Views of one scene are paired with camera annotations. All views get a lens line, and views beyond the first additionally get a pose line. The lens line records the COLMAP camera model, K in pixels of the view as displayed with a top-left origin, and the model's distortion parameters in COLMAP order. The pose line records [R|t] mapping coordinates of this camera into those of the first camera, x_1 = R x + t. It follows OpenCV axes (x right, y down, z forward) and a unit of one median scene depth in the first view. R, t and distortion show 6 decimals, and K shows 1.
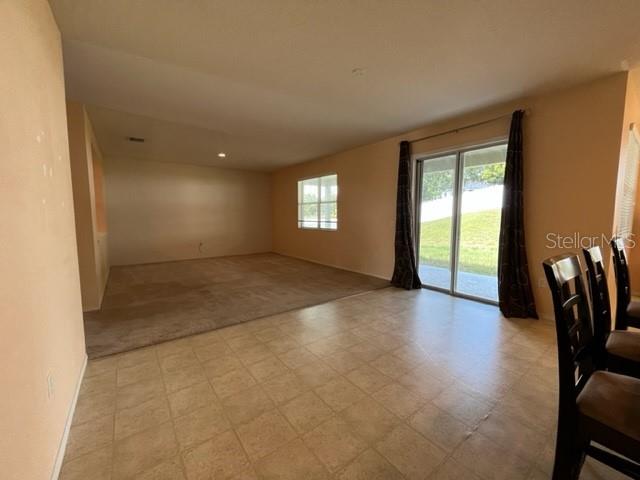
lens RADIAL K [[262.1, 0, 320.8], [0, 262.1, 239.0], [0, 0, 1]] dist [-0.000932, -0.000349]
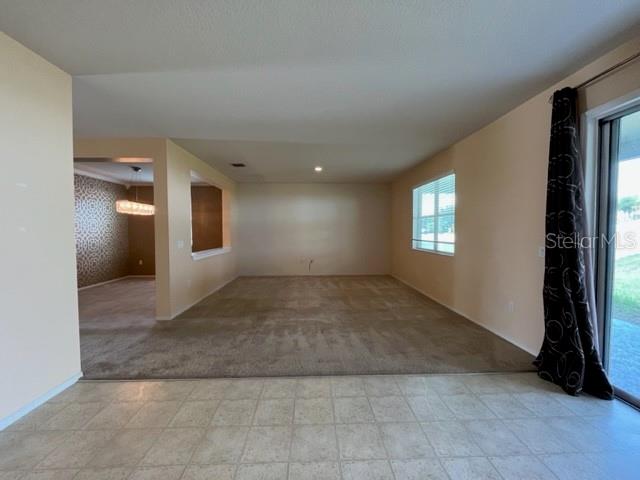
lens RADIAL K [[262.1, 0, 320.8], [0, 262.1, 239.0], [0, 0, 1]] dist [-0.000932, -0.000349]
pose [[0.817316, 0.016293, -0.575960, 0.227648], [-0.047923, 0.998059, -0.039771, -0.043591], [0.574194, 0.060107, 0.816510, 0.330979]]
